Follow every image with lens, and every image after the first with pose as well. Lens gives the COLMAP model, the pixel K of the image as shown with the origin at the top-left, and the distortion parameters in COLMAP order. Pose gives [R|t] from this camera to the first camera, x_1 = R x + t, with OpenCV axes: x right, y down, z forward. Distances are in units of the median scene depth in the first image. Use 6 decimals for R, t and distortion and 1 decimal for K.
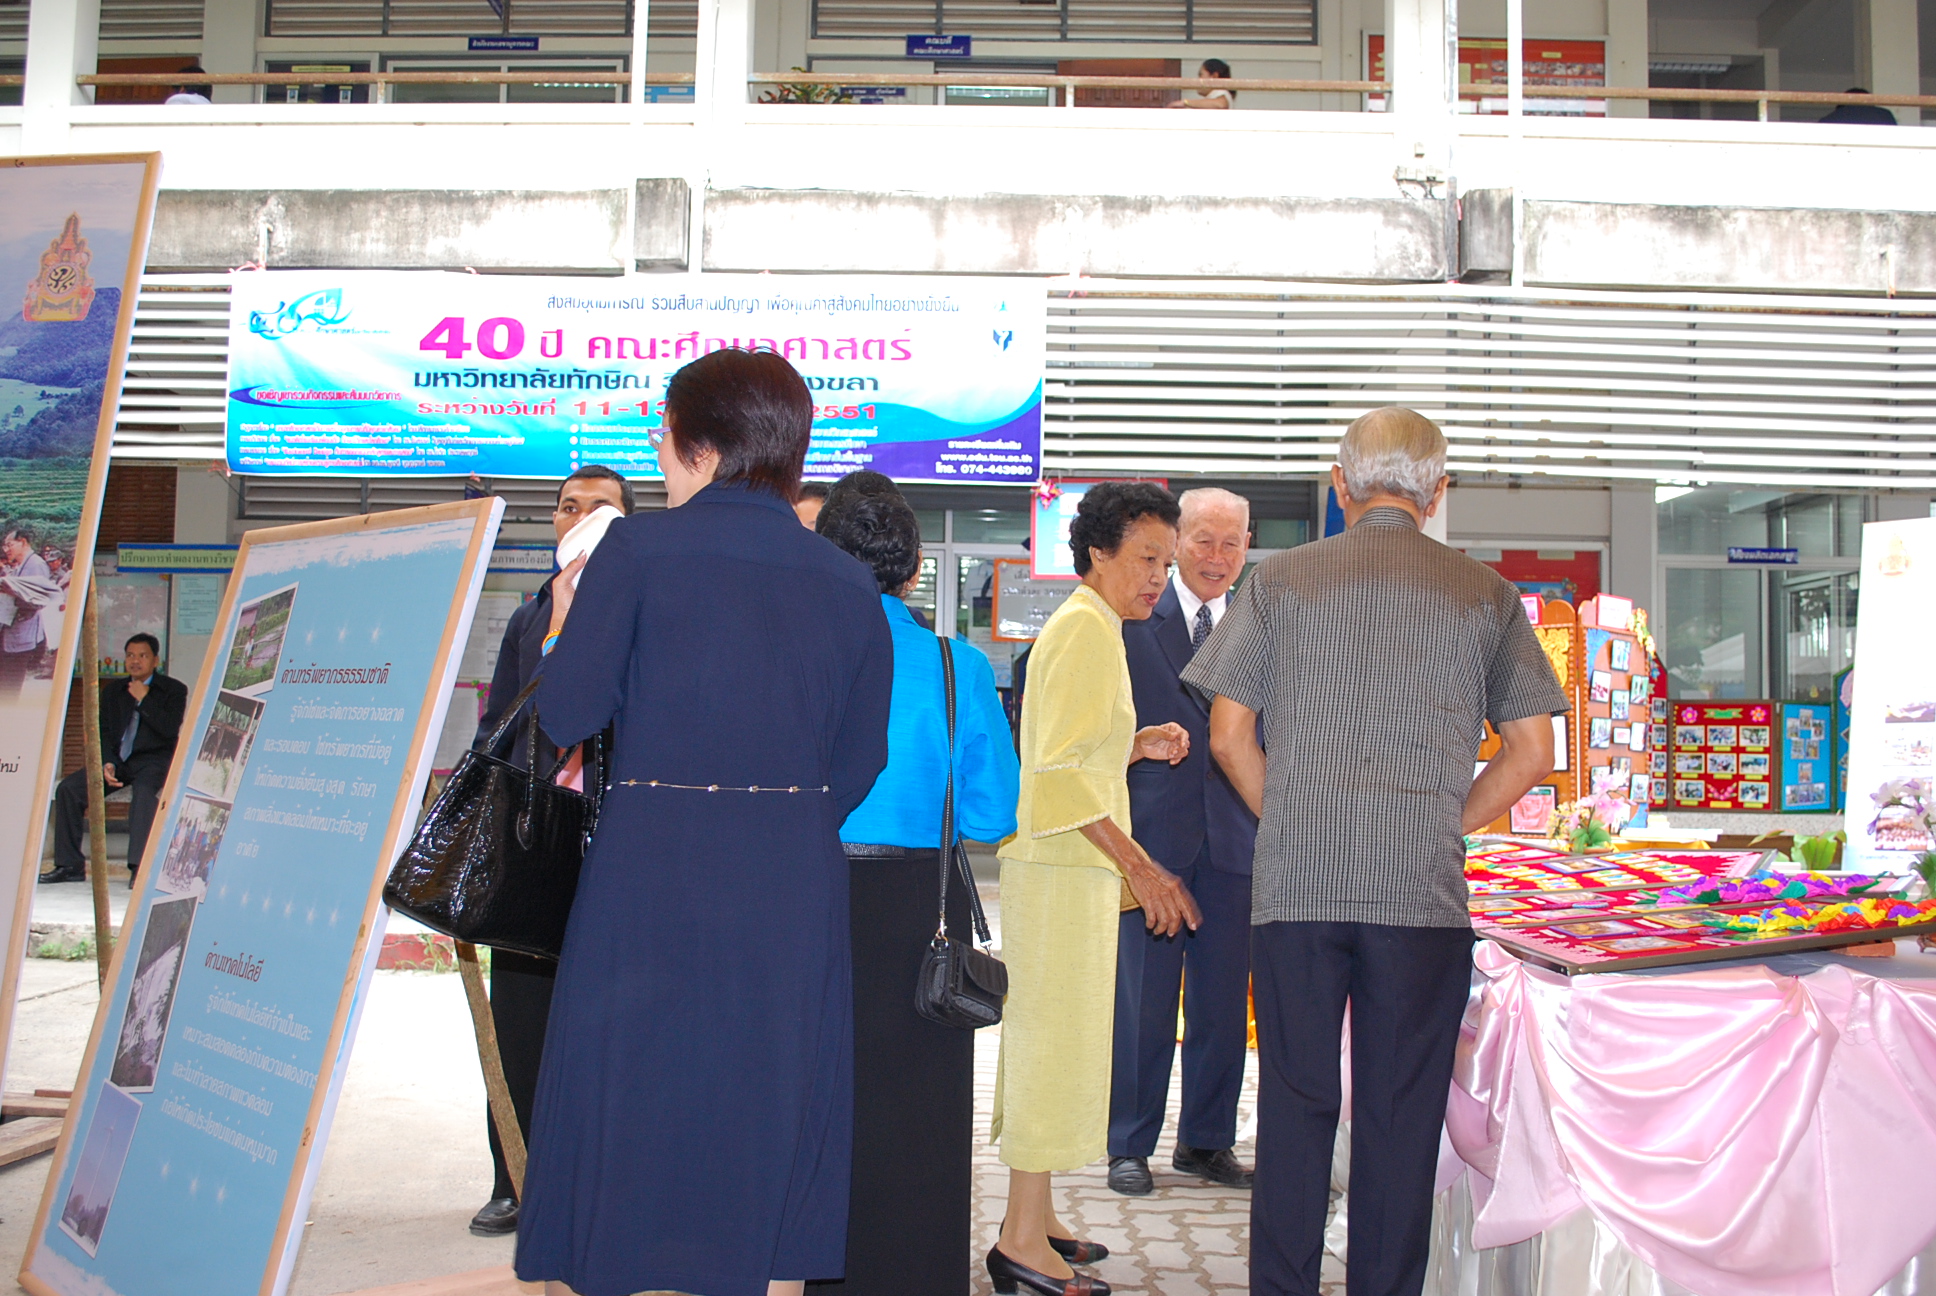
lens RADIAL K [[1850.9, 0, 968.0], [0, 1850.9, 648.0], [0, 0, 1]] dist [-0.075191, 0.004605]
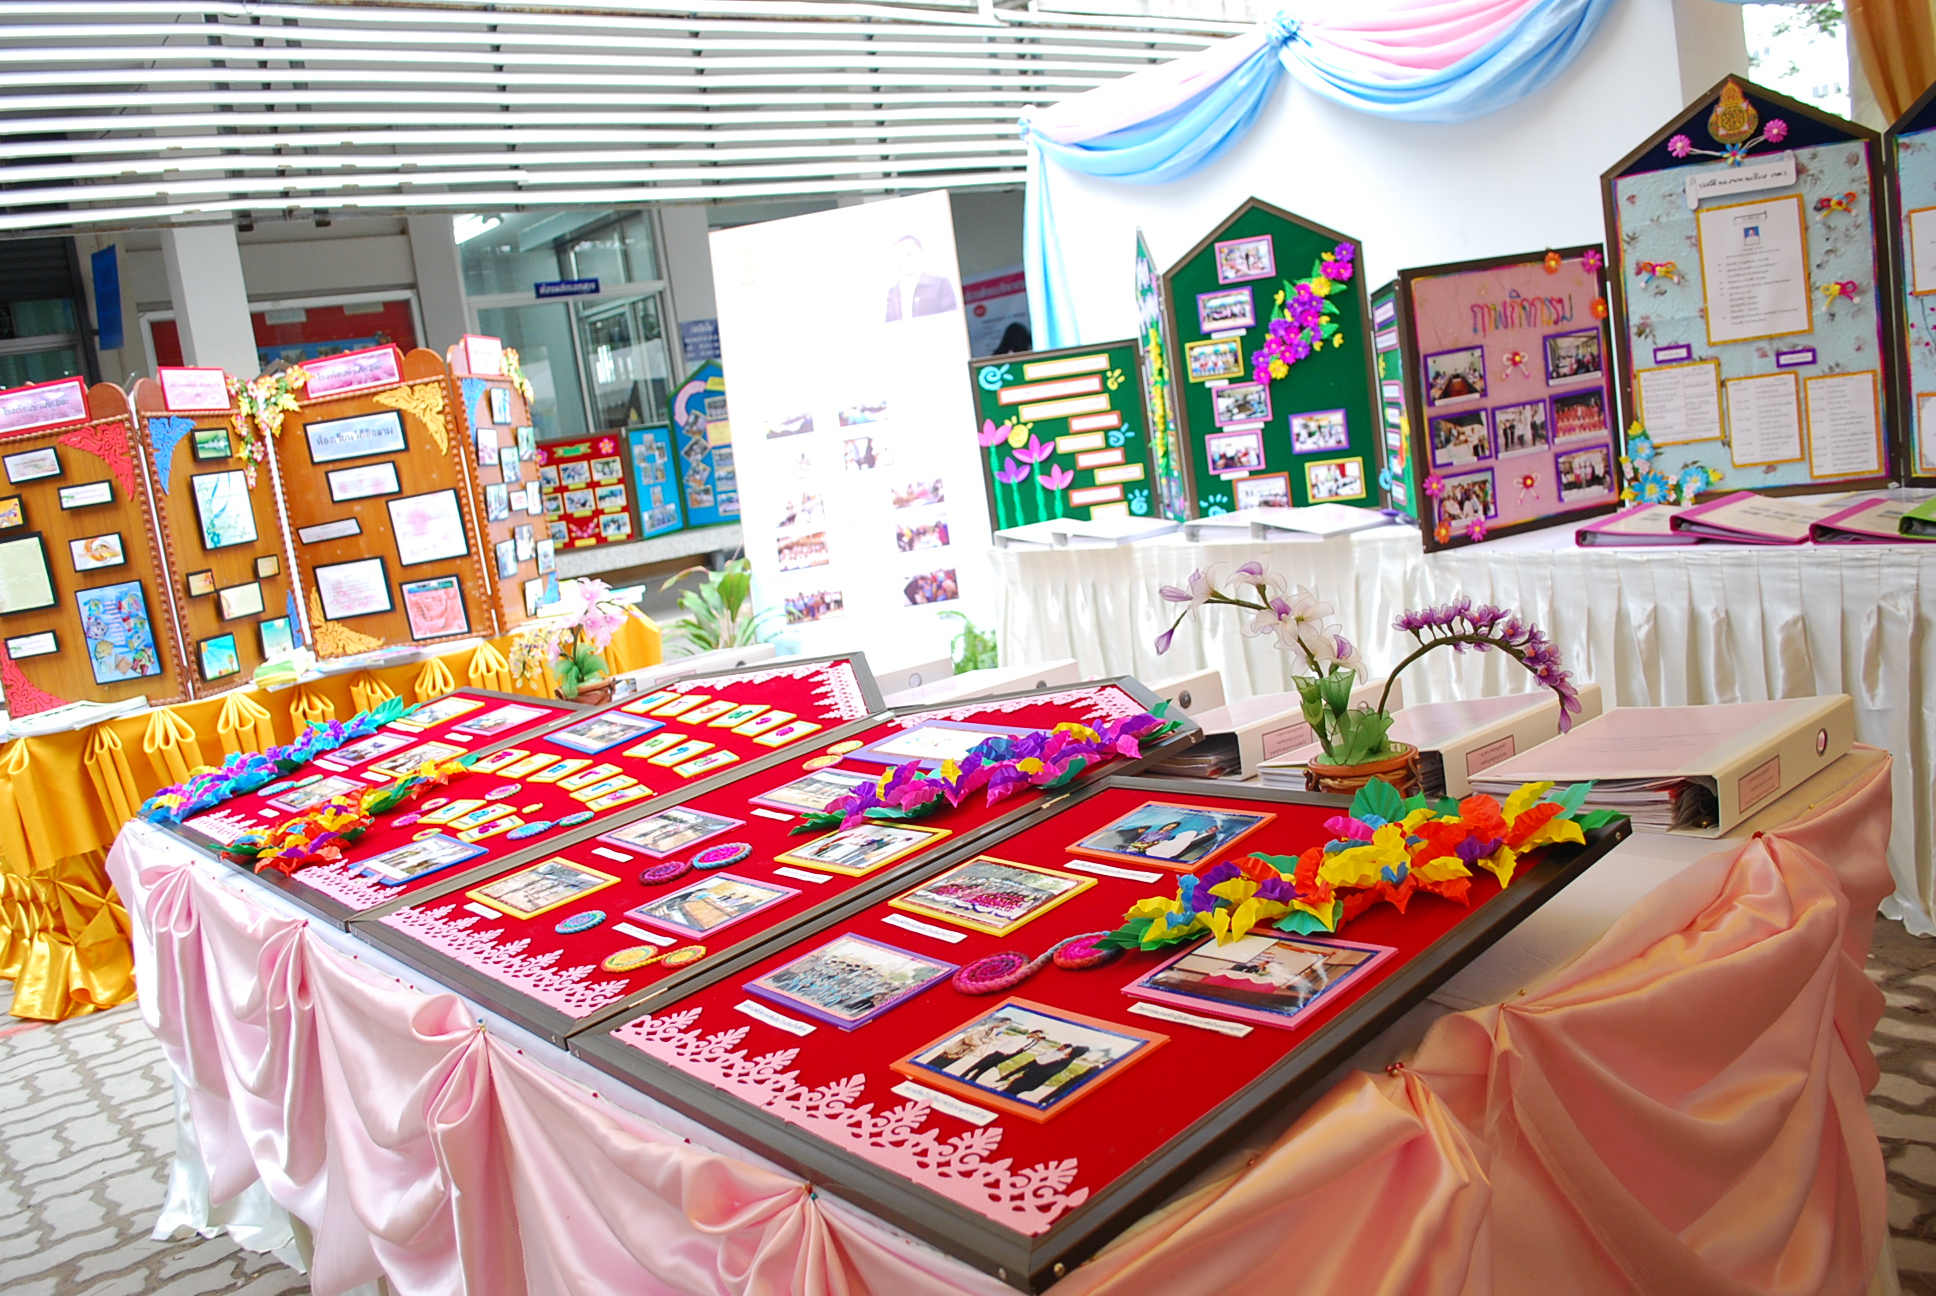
lens RADIAL K [[1562.4, 0, 968.0], [0, 1562.4, 648.0], [0, 0, 1]] dist [-0.087890, 0.009732]
pose [[0.760464, -0.220030, 0.610967, 0.043461], [0.118443, 0.972062, 0.202648, -0.004664], [-0.638487, -0.081741, 0.765279, 0.221308]]
